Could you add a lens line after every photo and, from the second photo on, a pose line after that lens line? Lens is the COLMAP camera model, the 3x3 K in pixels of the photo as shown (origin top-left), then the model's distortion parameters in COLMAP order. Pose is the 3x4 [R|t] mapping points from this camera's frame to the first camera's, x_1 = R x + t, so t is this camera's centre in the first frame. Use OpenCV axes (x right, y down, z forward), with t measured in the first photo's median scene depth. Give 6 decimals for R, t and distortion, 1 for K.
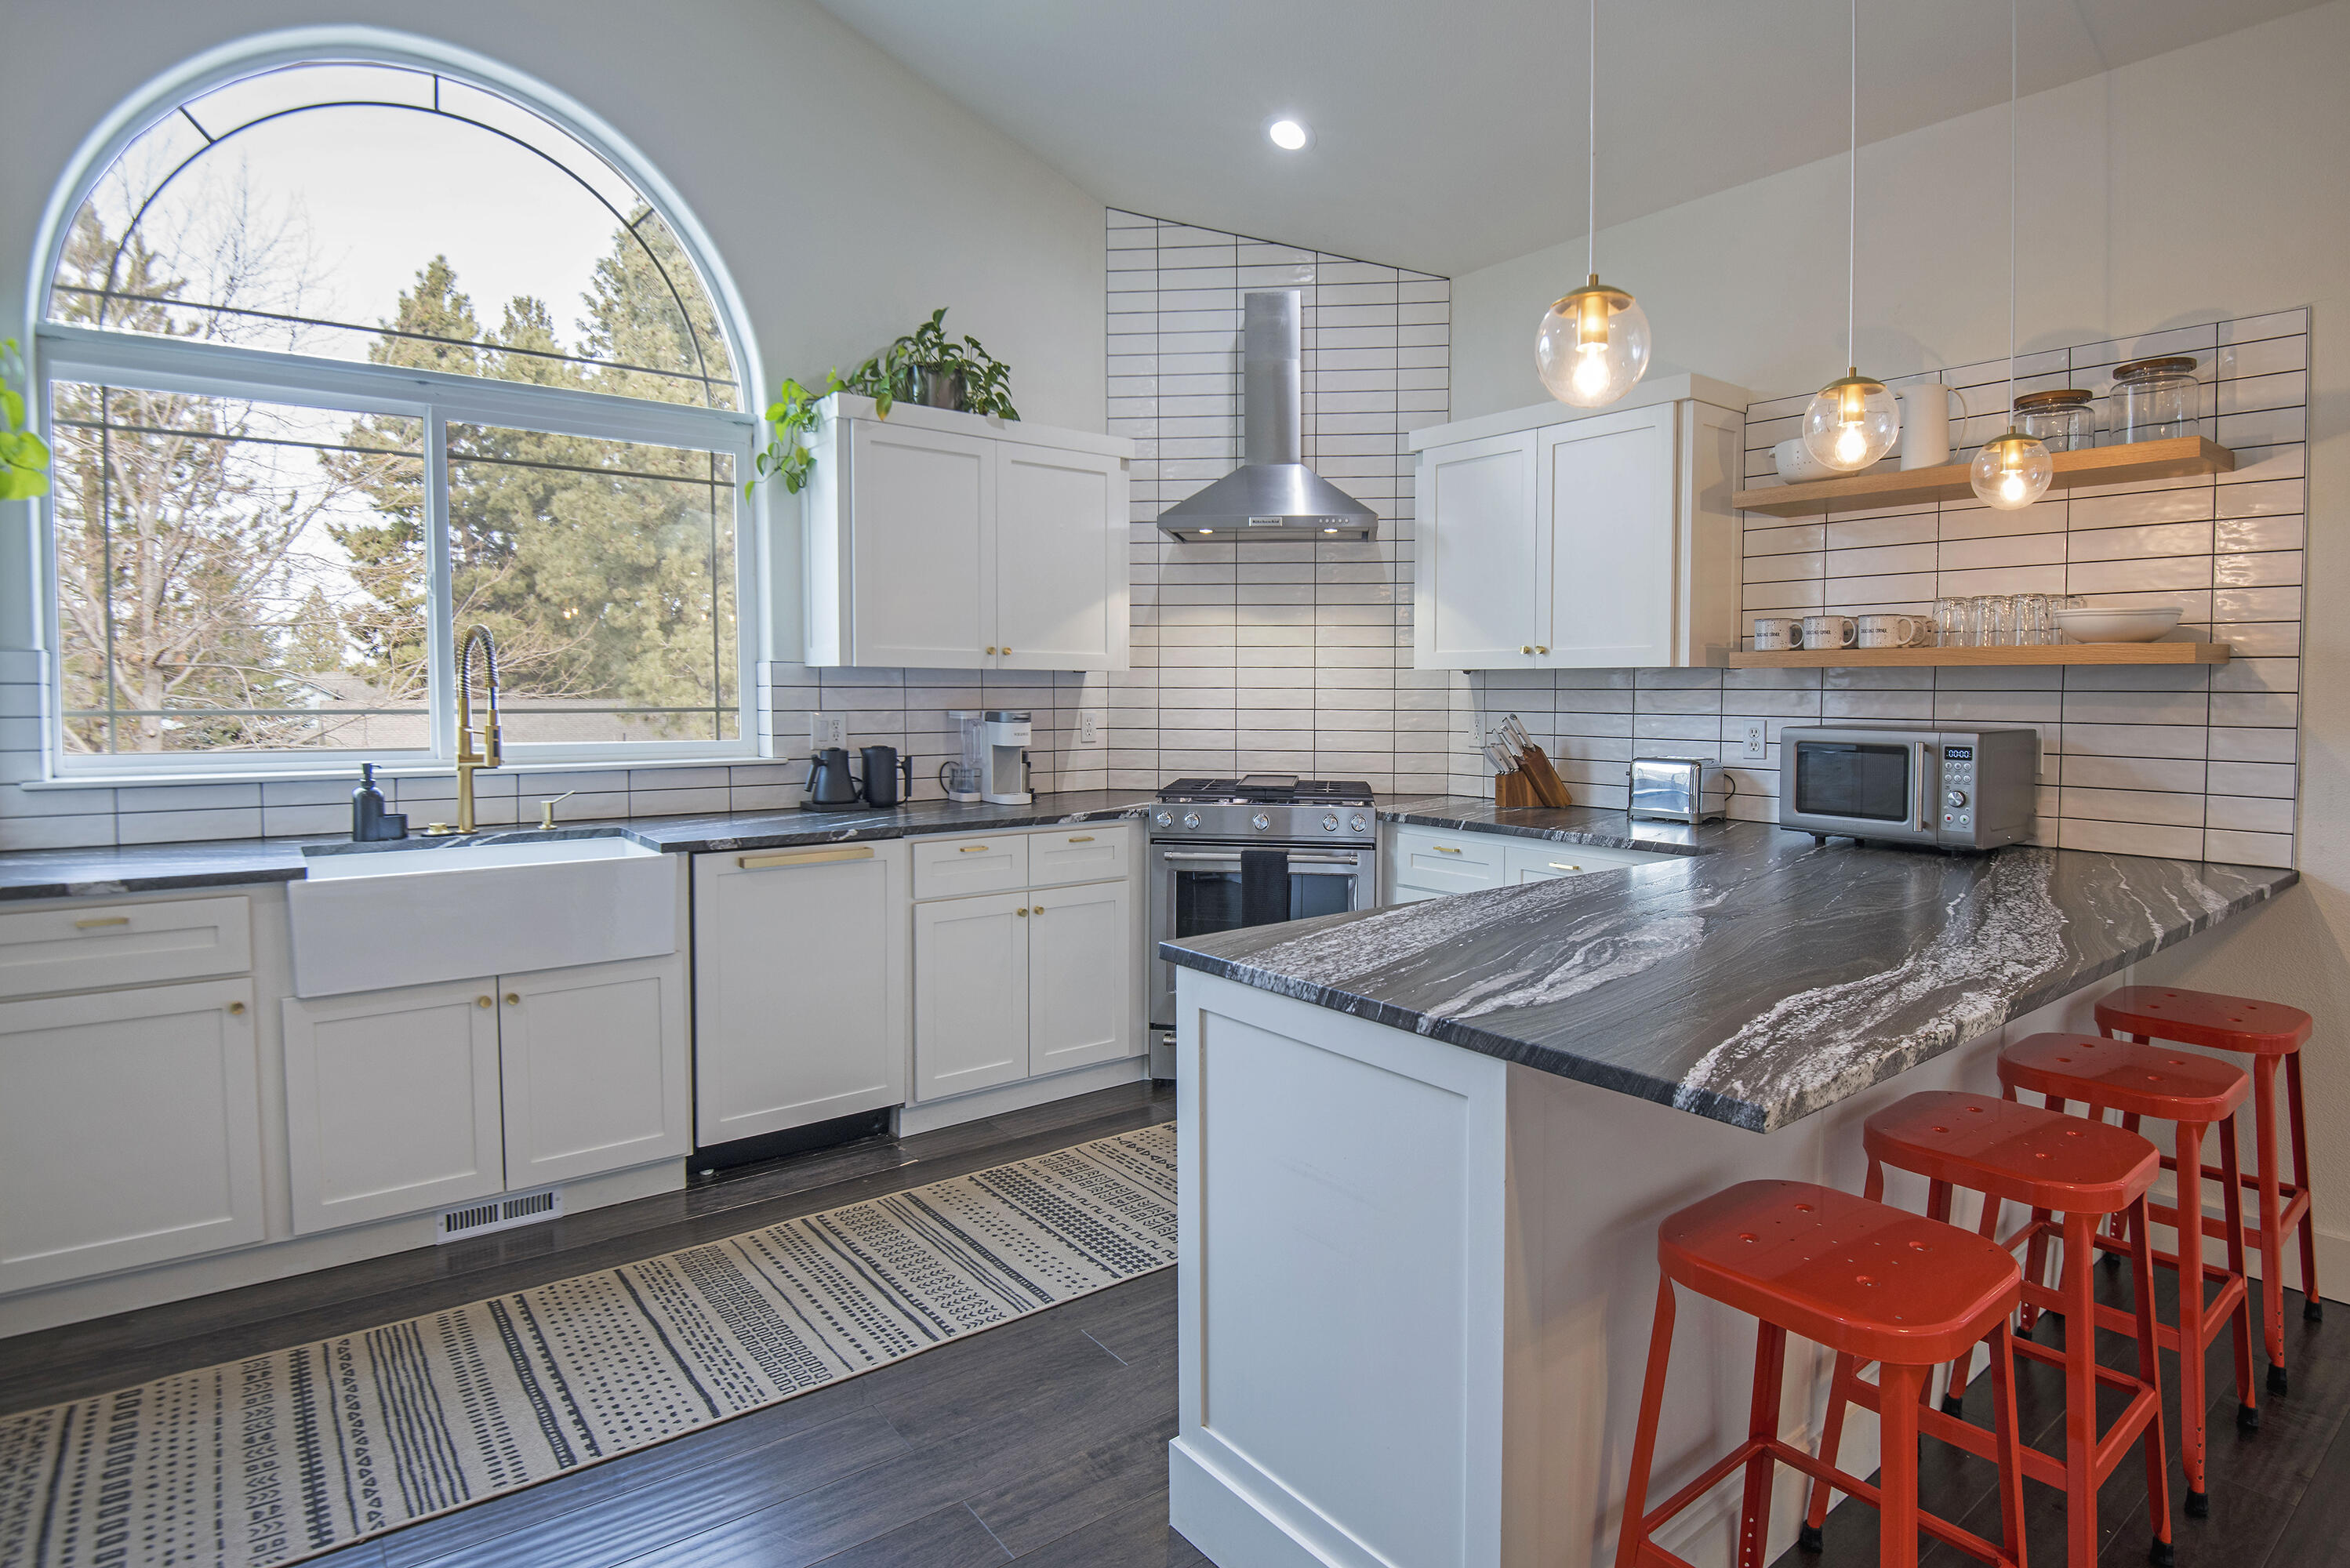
lens RADIAL K [[1244.9, 0, 1328.8], [0, 1244.9, 742.1], [0, 0, 1]] dist [-0.012124, -0.002763]
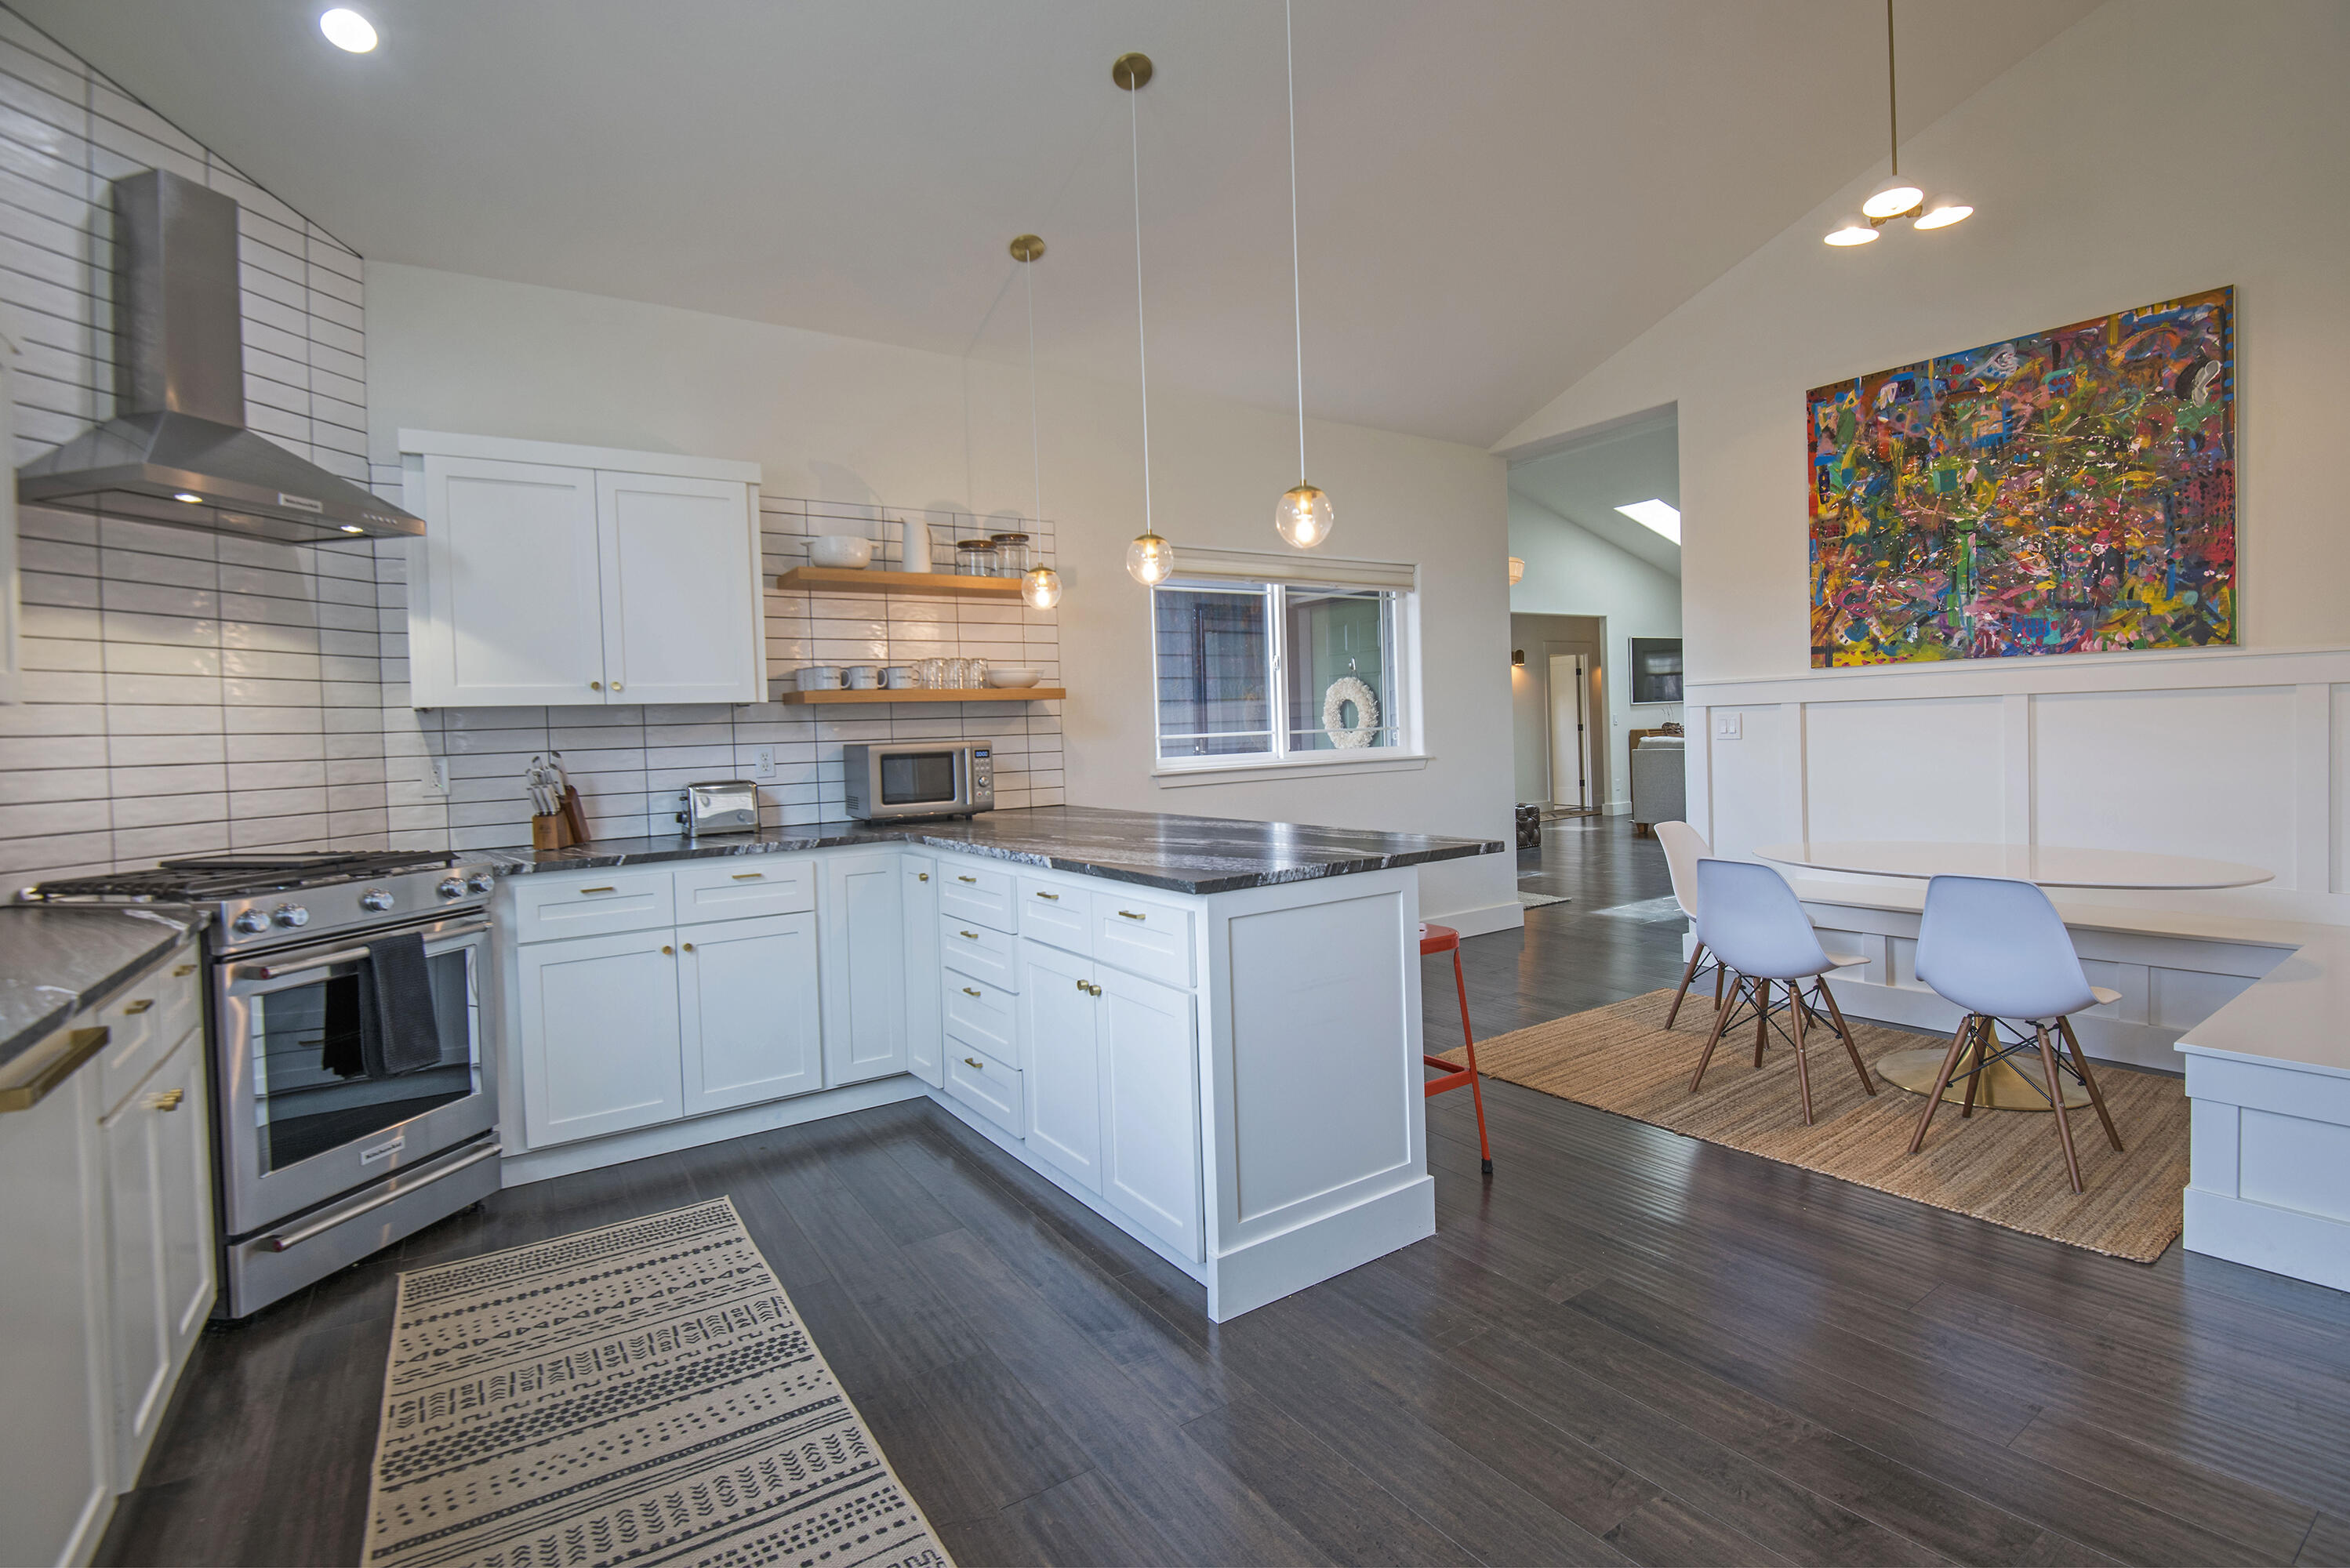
lens RADIAL K [[1063.5, 0, 1146.4], [0, 1063.5, 755.1], [0, 0, 1]] dist [-0.025577, -0.008057]
pose [[0.141942, -0.028643, 0.989460, -0.688939], [0.081158, 0.996553, 0.017206, 0.003567], [-0.986542, 0.077860, 0.143777, 0.487173]]
